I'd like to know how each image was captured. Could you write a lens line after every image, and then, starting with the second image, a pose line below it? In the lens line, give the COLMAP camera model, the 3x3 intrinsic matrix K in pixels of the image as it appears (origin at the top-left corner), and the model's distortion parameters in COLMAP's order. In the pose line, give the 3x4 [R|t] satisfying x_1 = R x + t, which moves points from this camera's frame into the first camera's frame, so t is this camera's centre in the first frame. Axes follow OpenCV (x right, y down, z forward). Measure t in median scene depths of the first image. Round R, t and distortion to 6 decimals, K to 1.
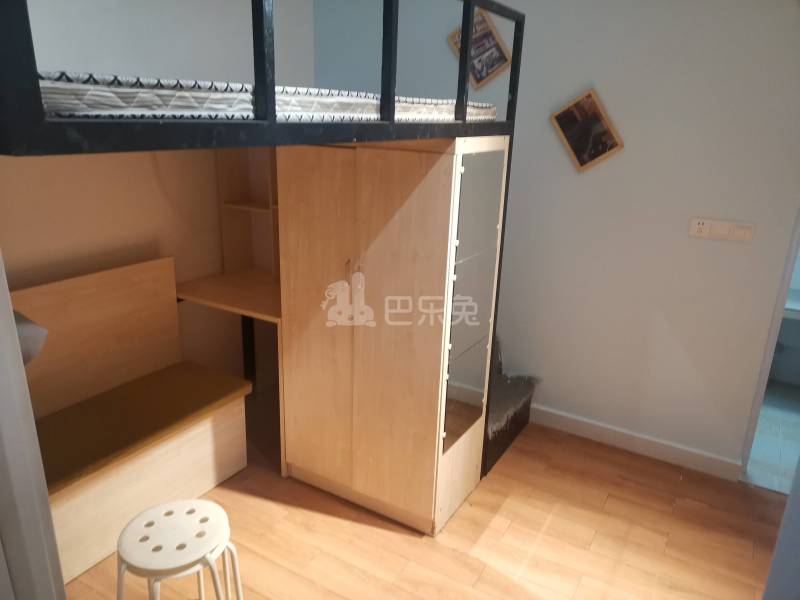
lens RADIAL K [[595.7, 0, 400.0], [0, 595.7, 300.0], [0, 0, 1]] dist [0.050519, -0.000575]
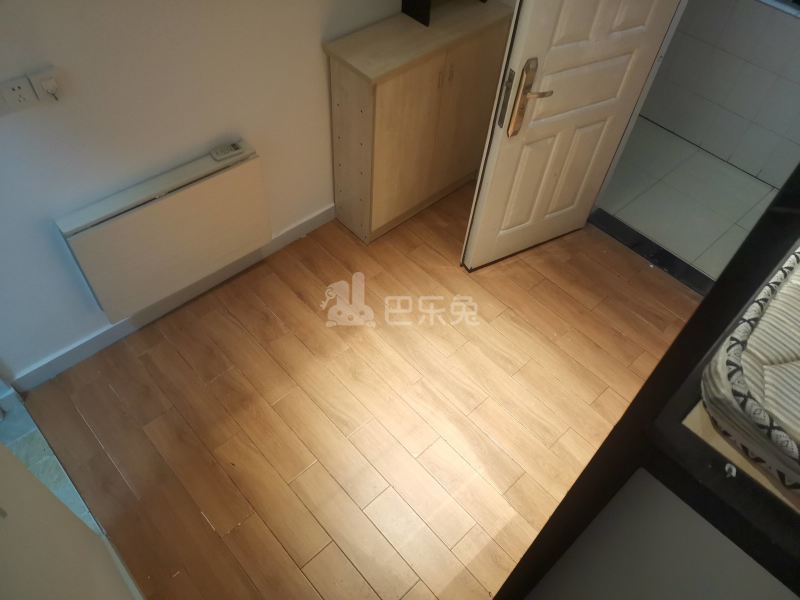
lens RADIAL K [[595.7, 0, 400.0], [0, 595.7, 300.0], [0, 0, 1]] dist [0.050519, -0.000575]
pose [[-0.955863, -0.276515, 0.099323, 0.342548], [-0.006111, 0.356688, 0.934203, -0.684152], [-0.293749, 0.892364, -0.342635, 1.269740]]
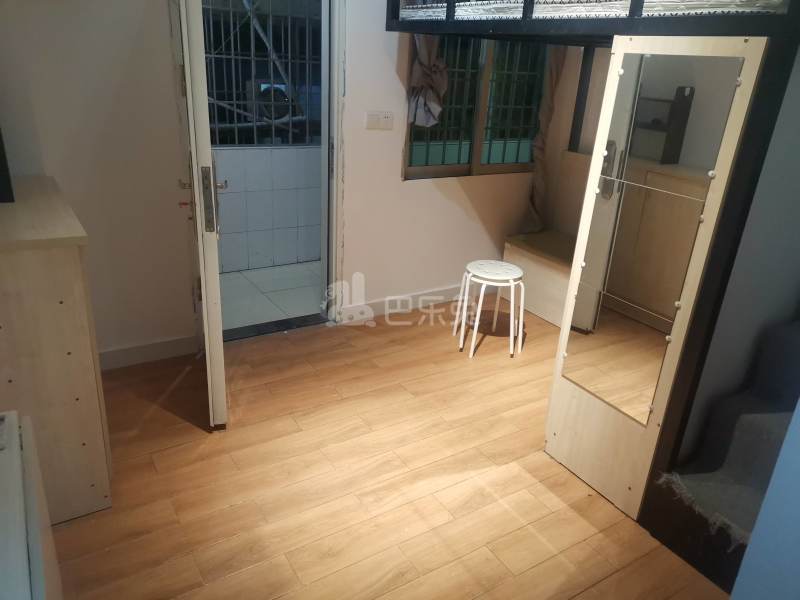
lens RADIAL K [[595.7, 0, 400.0], [0, 595.7, 300.0], [0, 0, 1]] dist [0.050519, -0.000575]
pose [[-0.445789, 0.277966, -0.850886, 1.166601], [-0.351691, 0.819737, 0.452045, -0.230611], [0.823156, 0.500765, -0.267671, 1.147178]]
